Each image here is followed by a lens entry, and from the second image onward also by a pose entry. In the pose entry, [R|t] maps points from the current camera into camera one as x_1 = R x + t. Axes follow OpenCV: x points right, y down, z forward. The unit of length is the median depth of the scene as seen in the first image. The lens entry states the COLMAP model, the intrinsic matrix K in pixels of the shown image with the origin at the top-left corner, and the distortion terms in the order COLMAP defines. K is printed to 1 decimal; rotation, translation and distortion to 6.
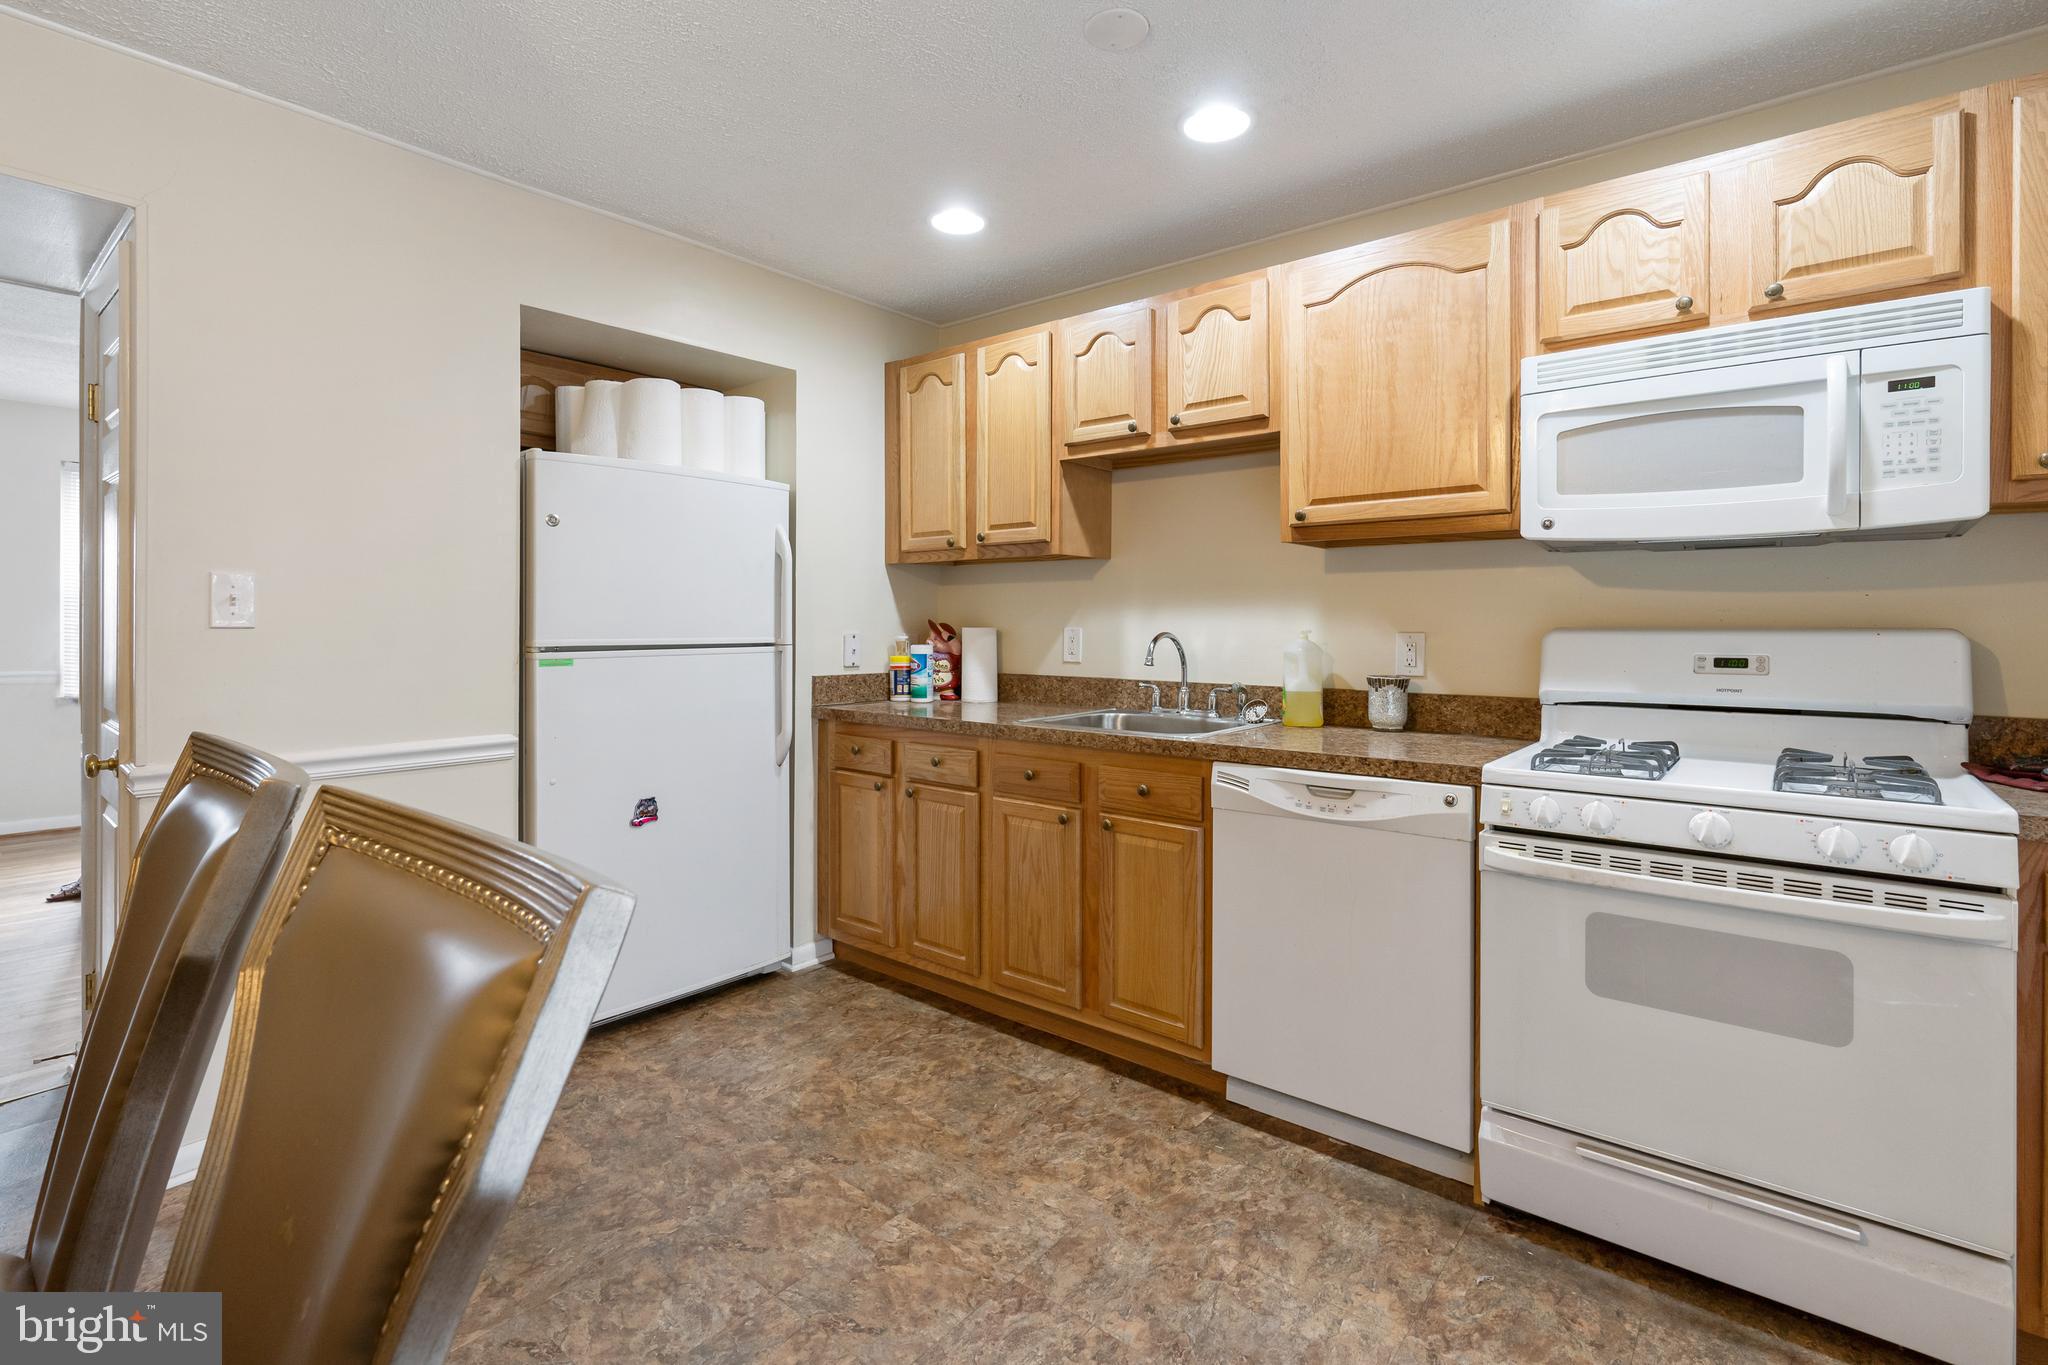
lens RADIAL K [[946.3, 0, 1023.6], [0, 946.3, 624.2], [0, 0, 1]] dist [-0.001623, 0.000106]
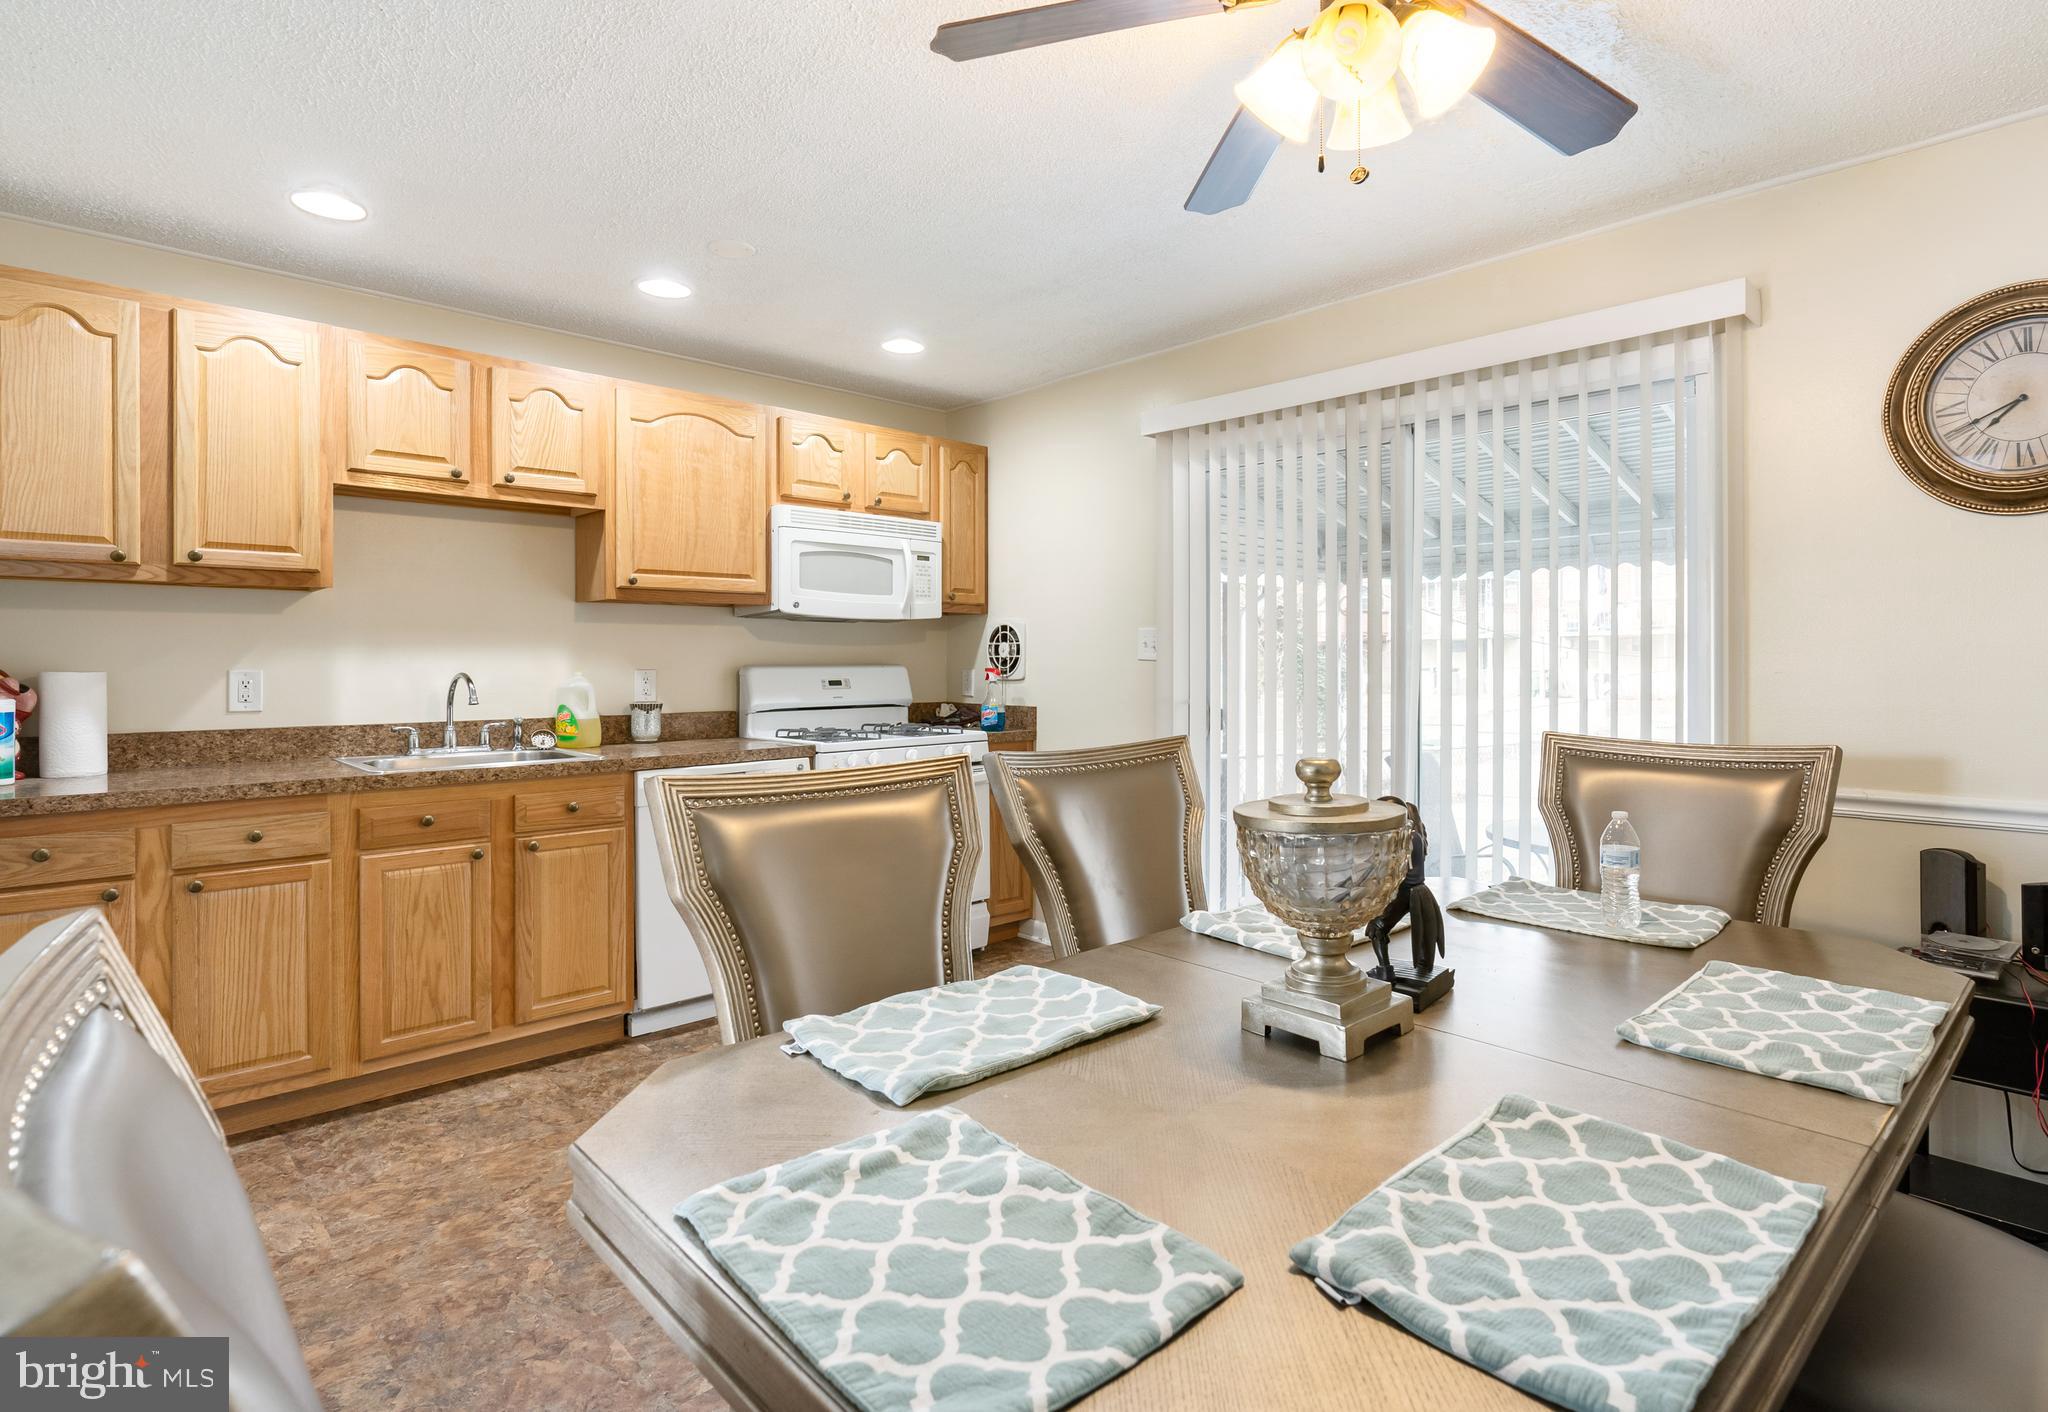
lens RADIAL K [[1048.0, 0, 1090.0], [0, 1048.0, 663.5], [0, 0, 1]] dist [0.001140, 0.000337]
pose [[0.104290, -0.005085, 0.994534, -1.038153], [0.003657, 0.999982, 0.004730, -0.005022], [-0.994540, 0.003144, 0.104307, 0.219017]]
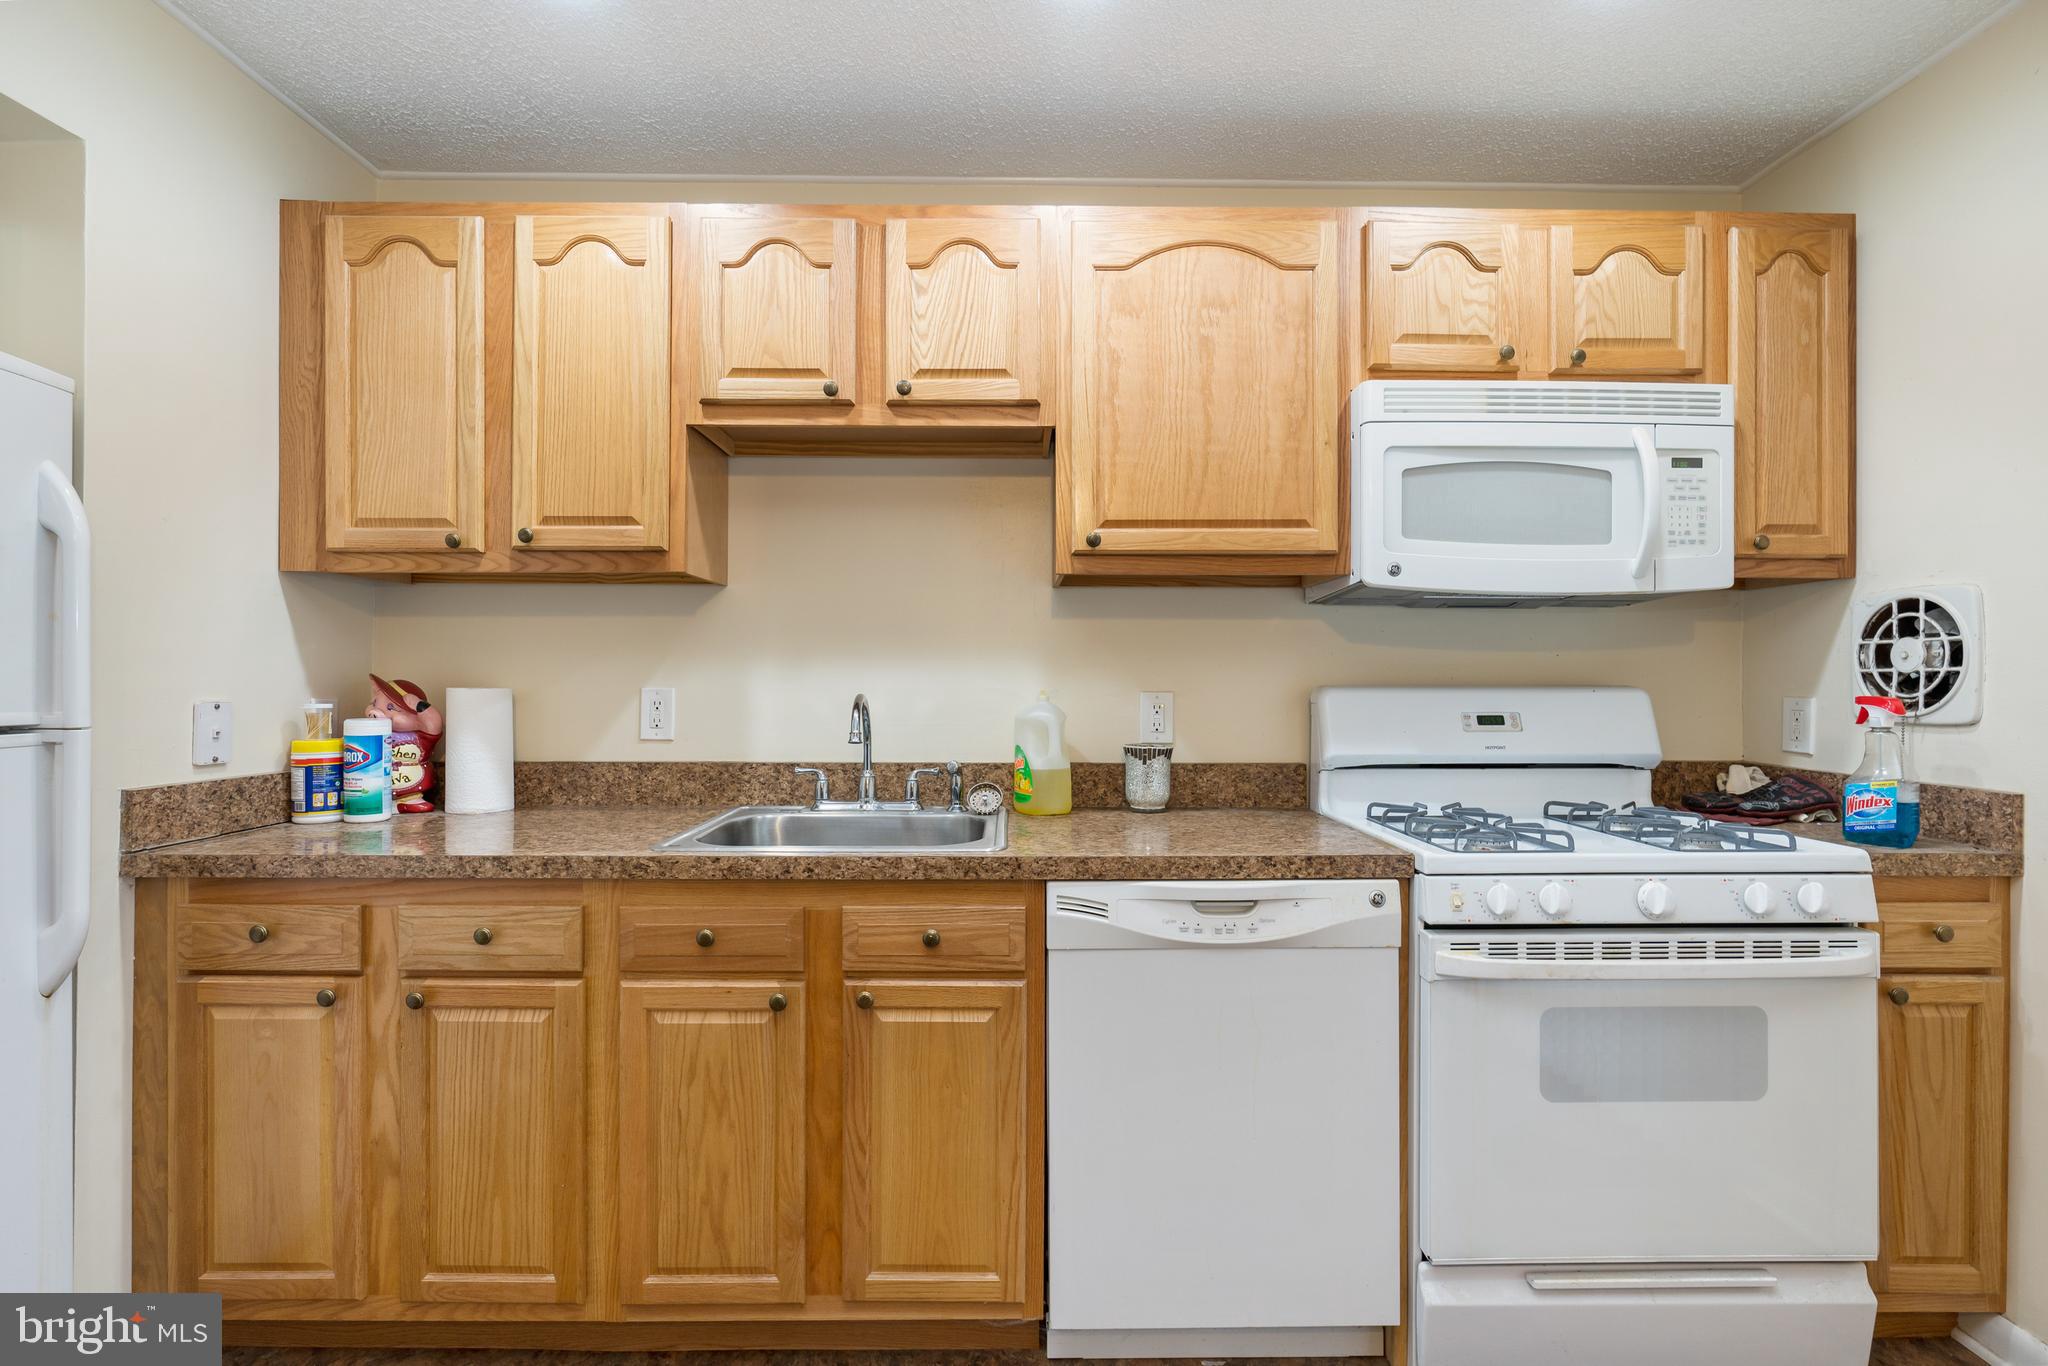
lens RADIAL K [[954.7, 0, 1029.3], [0, 954.7, 677.7], [0, 0, 1]] dist [-0.009142, 0.001057]
pose [[0.765668, 0.001889, 0.643233, -0.232714], [0.000168, 0.999995, -0.003137, -0.001315], [-0.643236, 0.002510, 0.765664, 0.431013]]
